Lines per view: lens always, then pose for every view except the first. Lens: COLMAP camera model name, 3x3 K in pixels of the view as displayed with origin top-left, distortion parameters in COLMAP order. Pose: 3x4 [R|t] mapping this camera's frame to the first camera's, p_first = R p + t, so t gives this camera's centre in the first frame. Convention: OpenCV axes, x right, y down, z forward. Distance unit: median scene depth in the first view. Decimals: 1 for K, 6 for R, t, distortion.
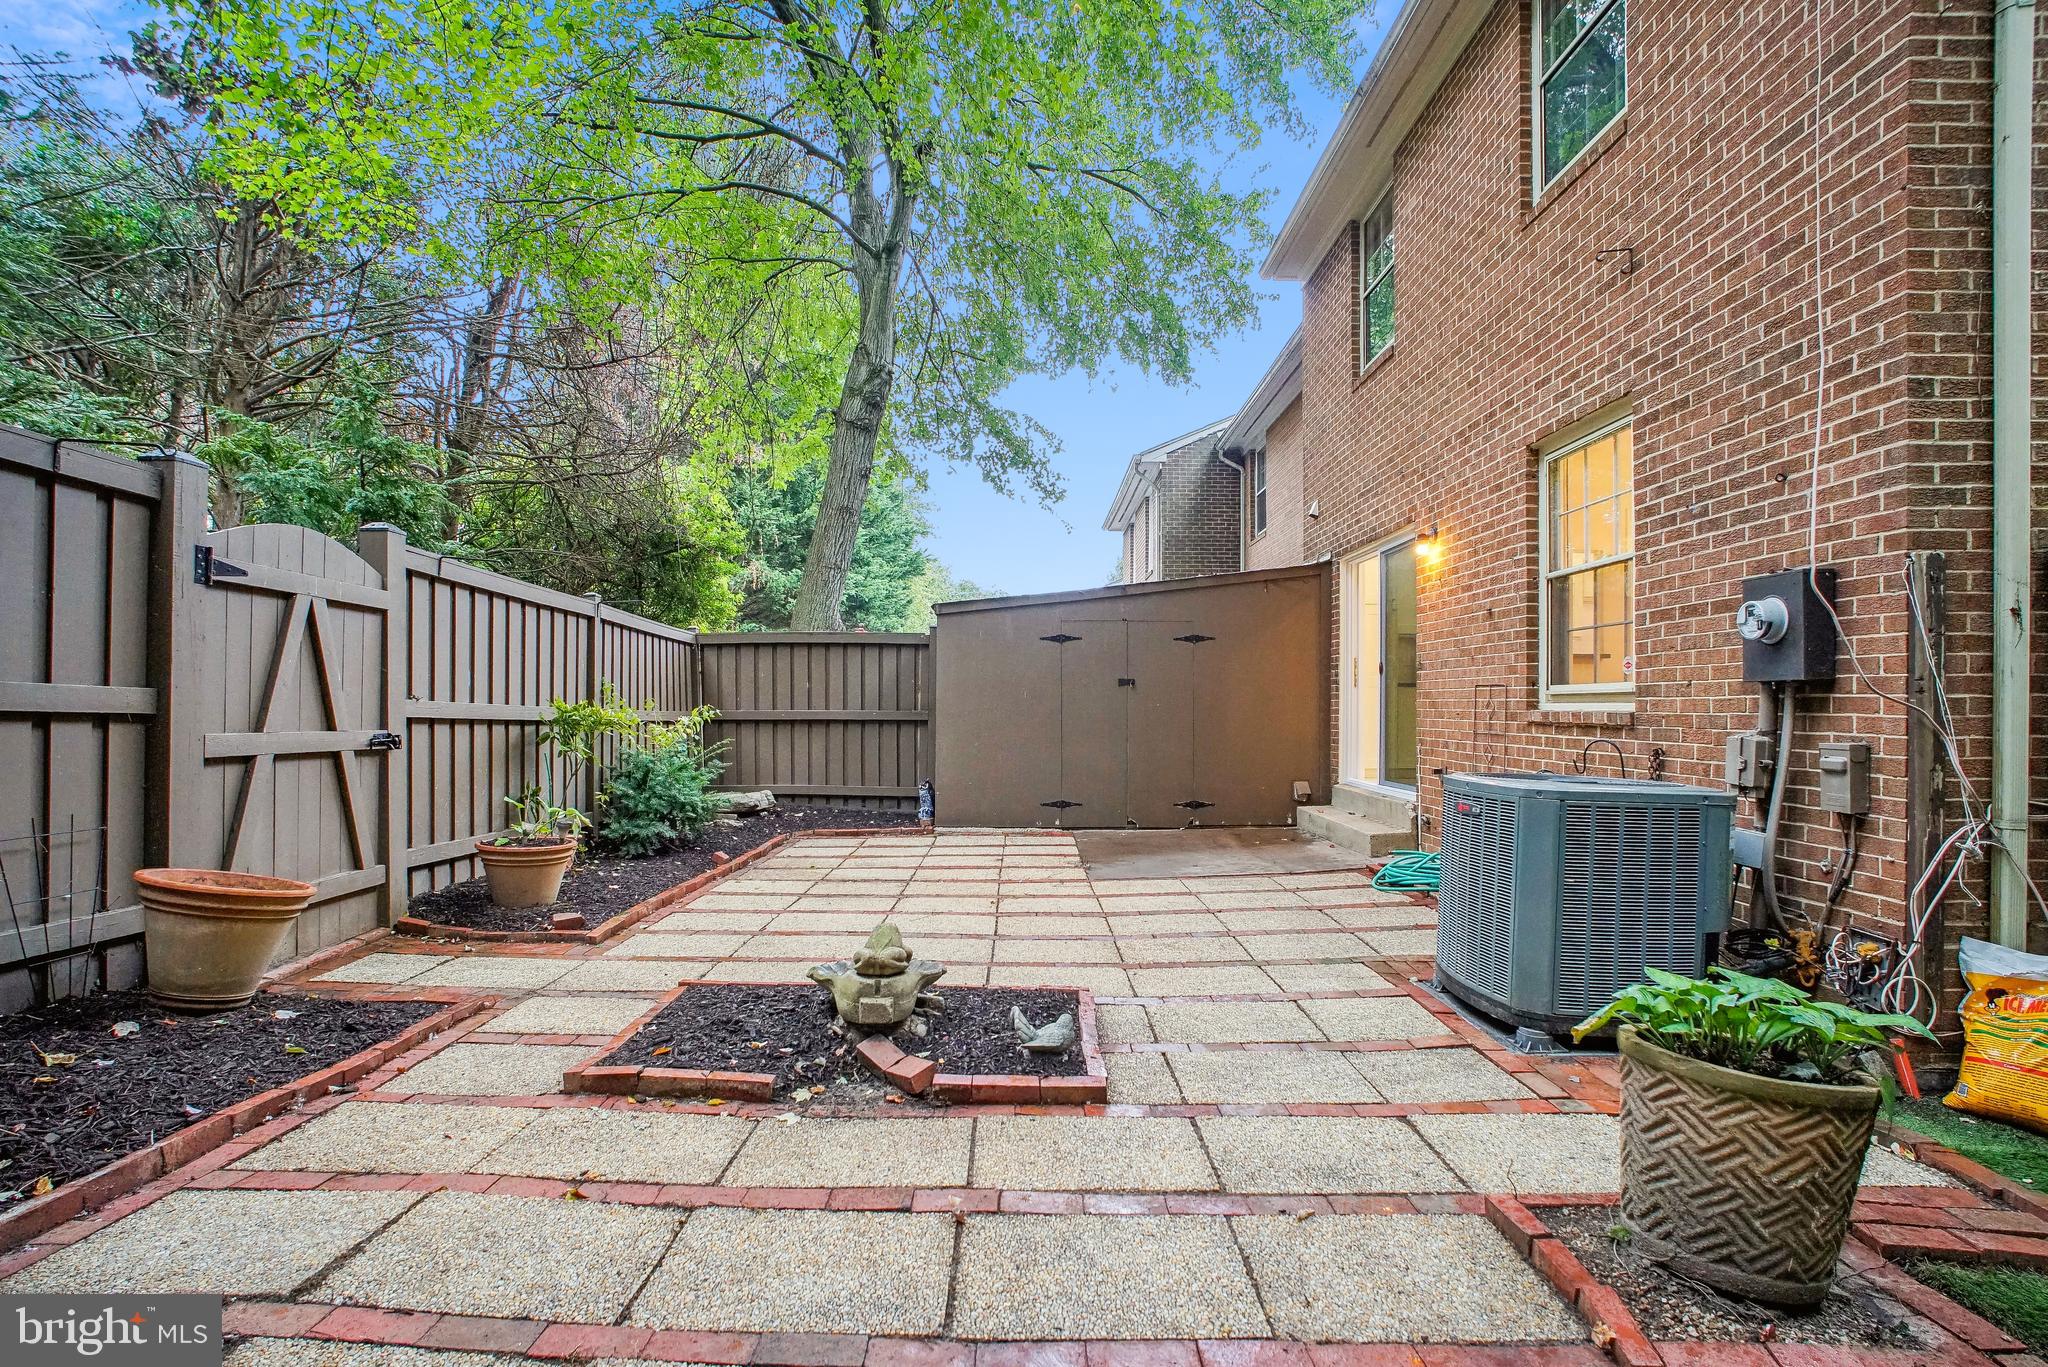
lens RADIAL K [[1021.7, 0, 1013.4], [0, 1021.7, 689.6], [0, 0, 1]] dist [-0.041162, 0.029971]
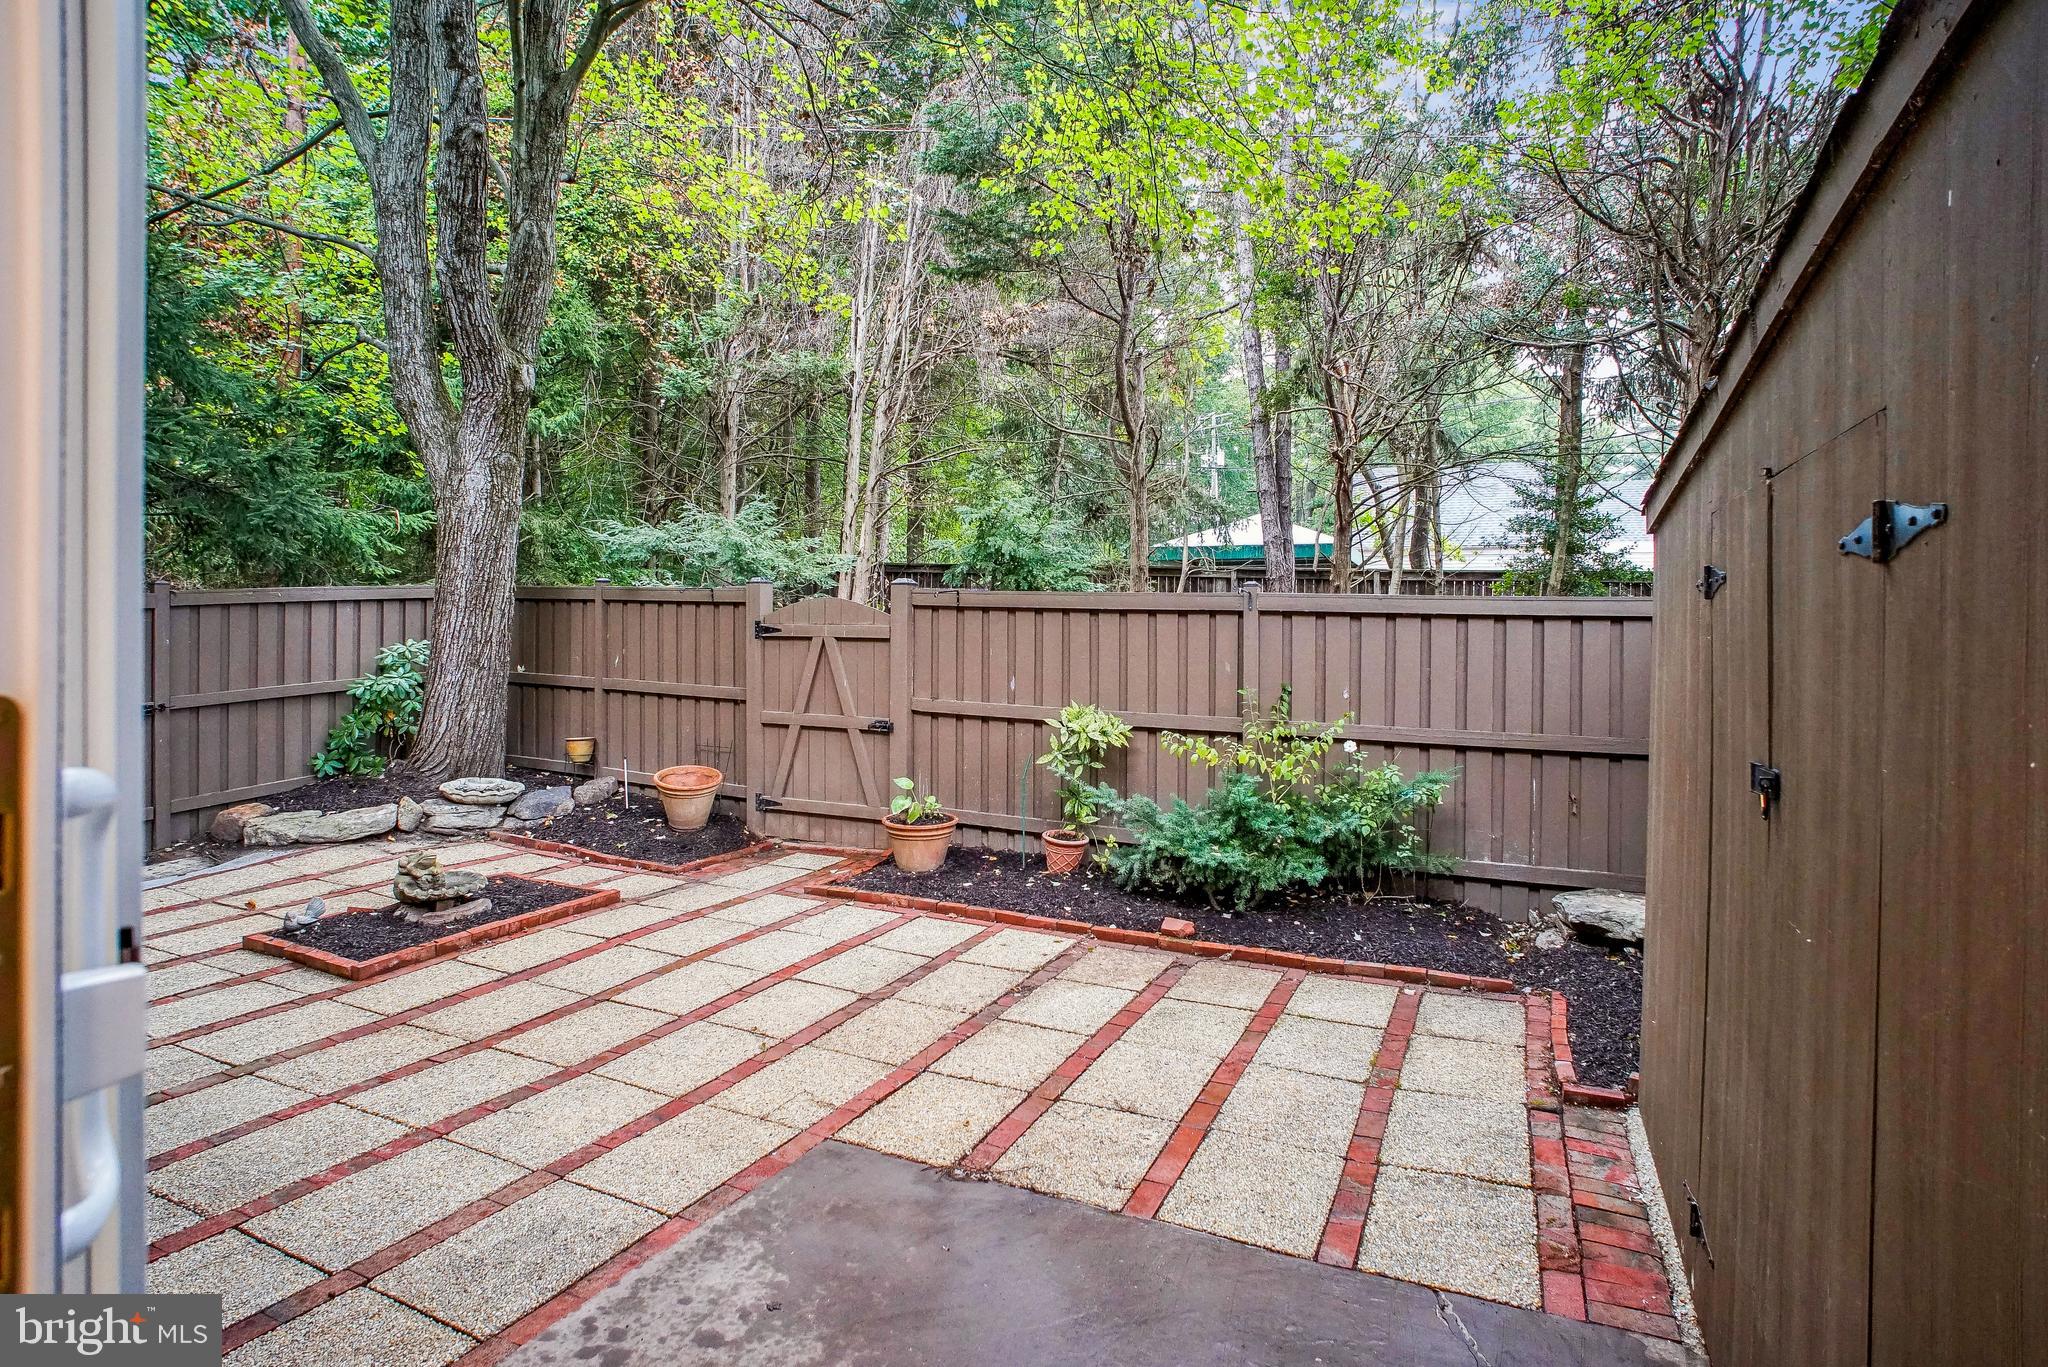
lens RADIAL K [[1021.7, 0, 1013.4], [0, 1021.7, 689.6], [0, 0, 1]] dist [-0.041162, 0.029971]
pose [[-0.423561, 0.042823, -0.904855, 0.368726], [0.003446, 0.998951, 0.045663, -0.037586], [0.905861, 0.016223, -0.423264, 0.961030]]
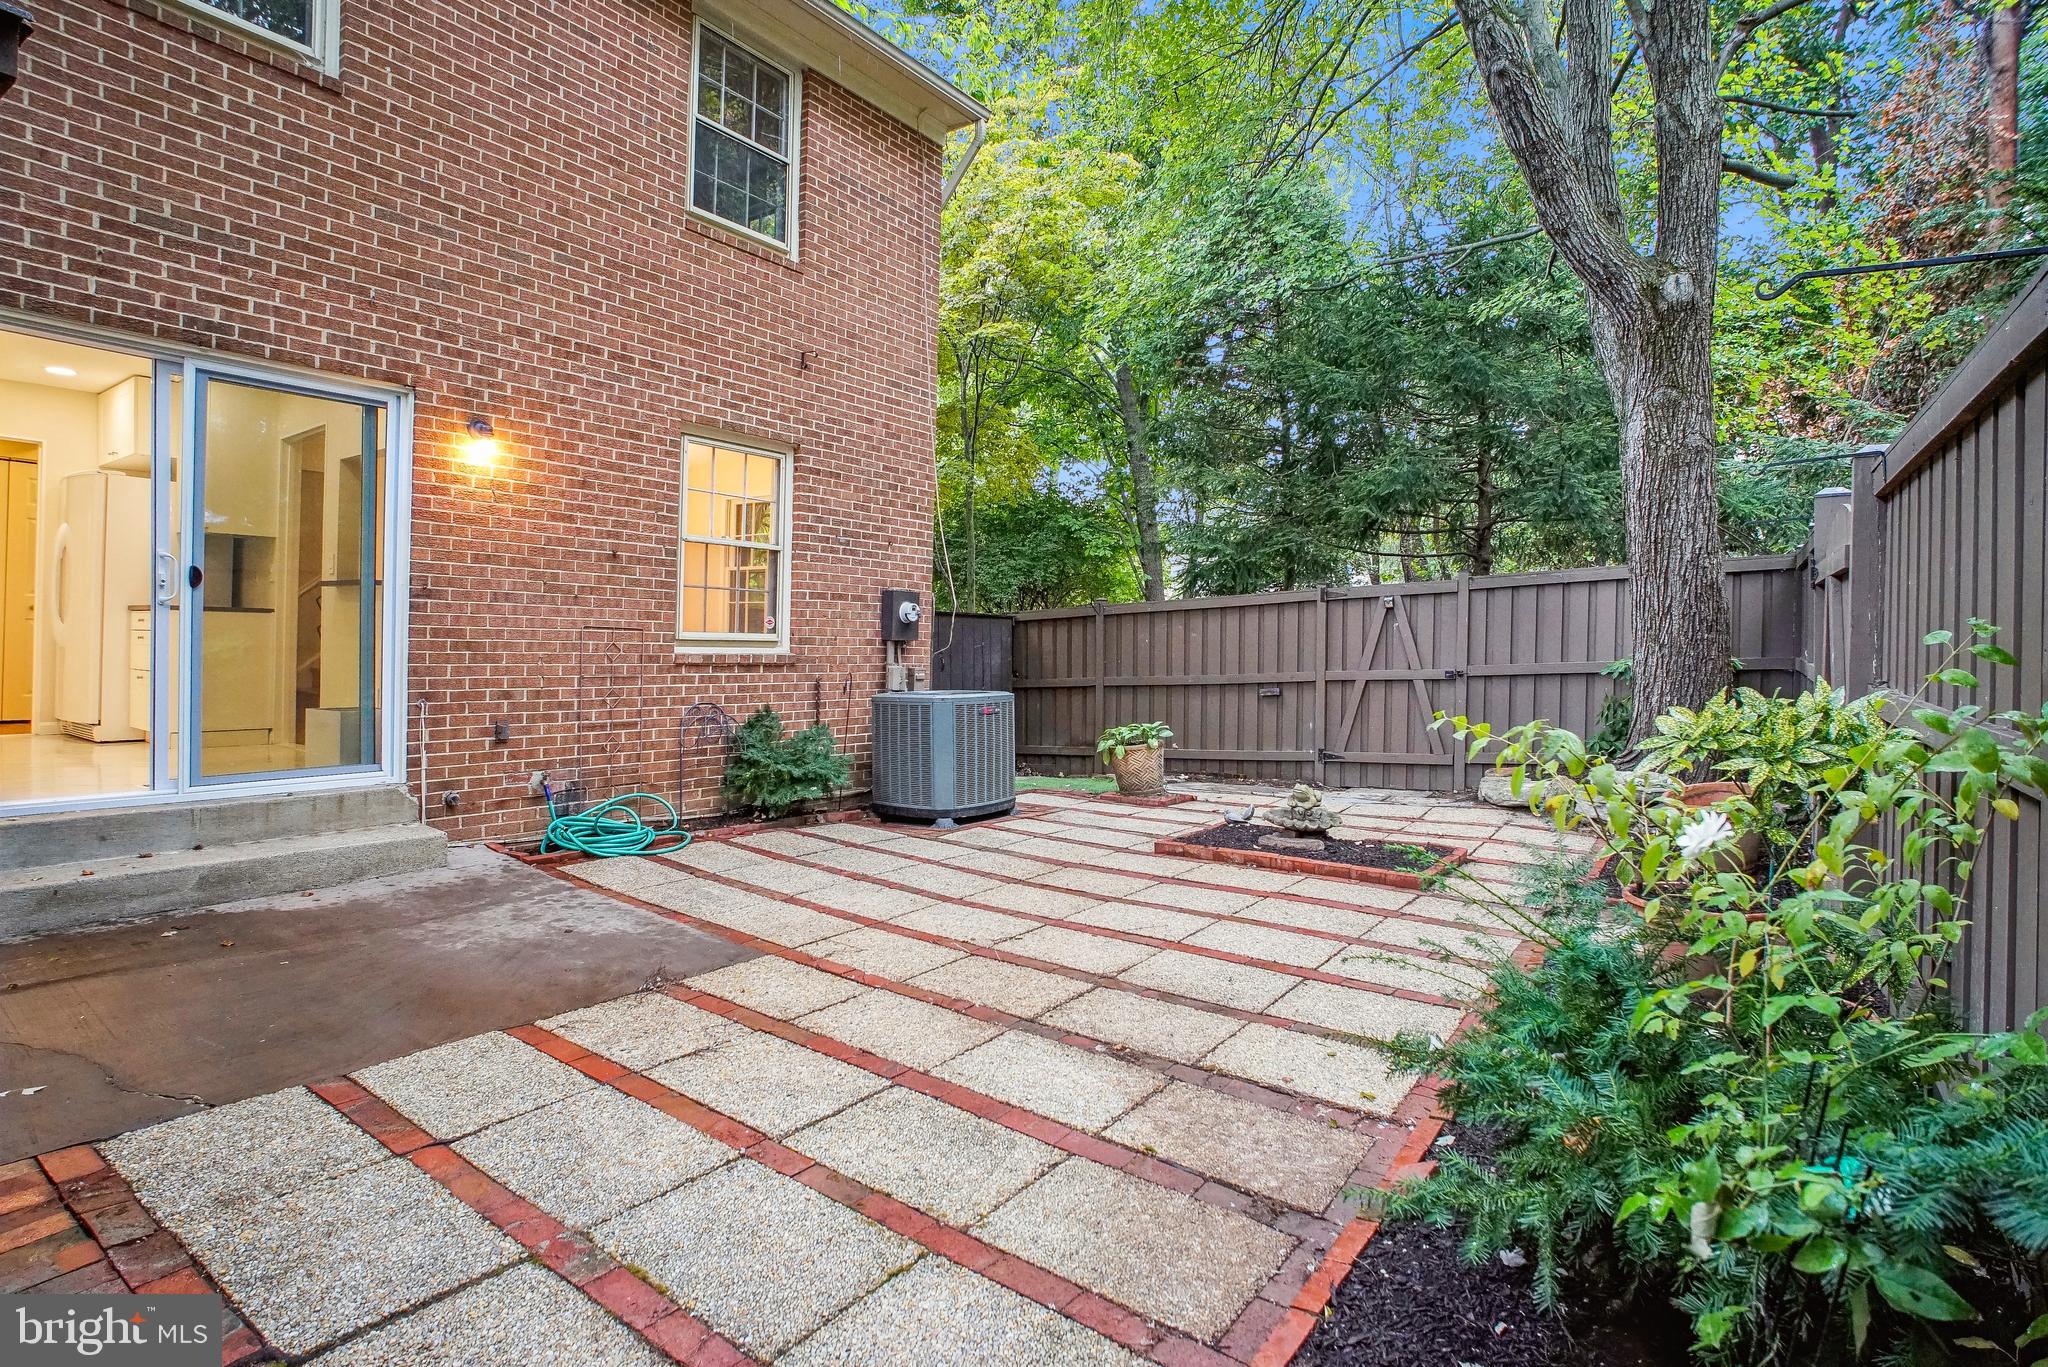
lens RADIAL K [[1021.0, 0, 1031.8], [0, 1021.0, 671.9], [0, 0, 1]] dist [-0.067553, 0.030637]
pose [[-0.819665, -0.034422, 0.571808, -0.290008], [-0.031519, 0.999391, 0.014980, 0.007294], [-0.571976, -0.005744, -0.820251, 1.051322]]
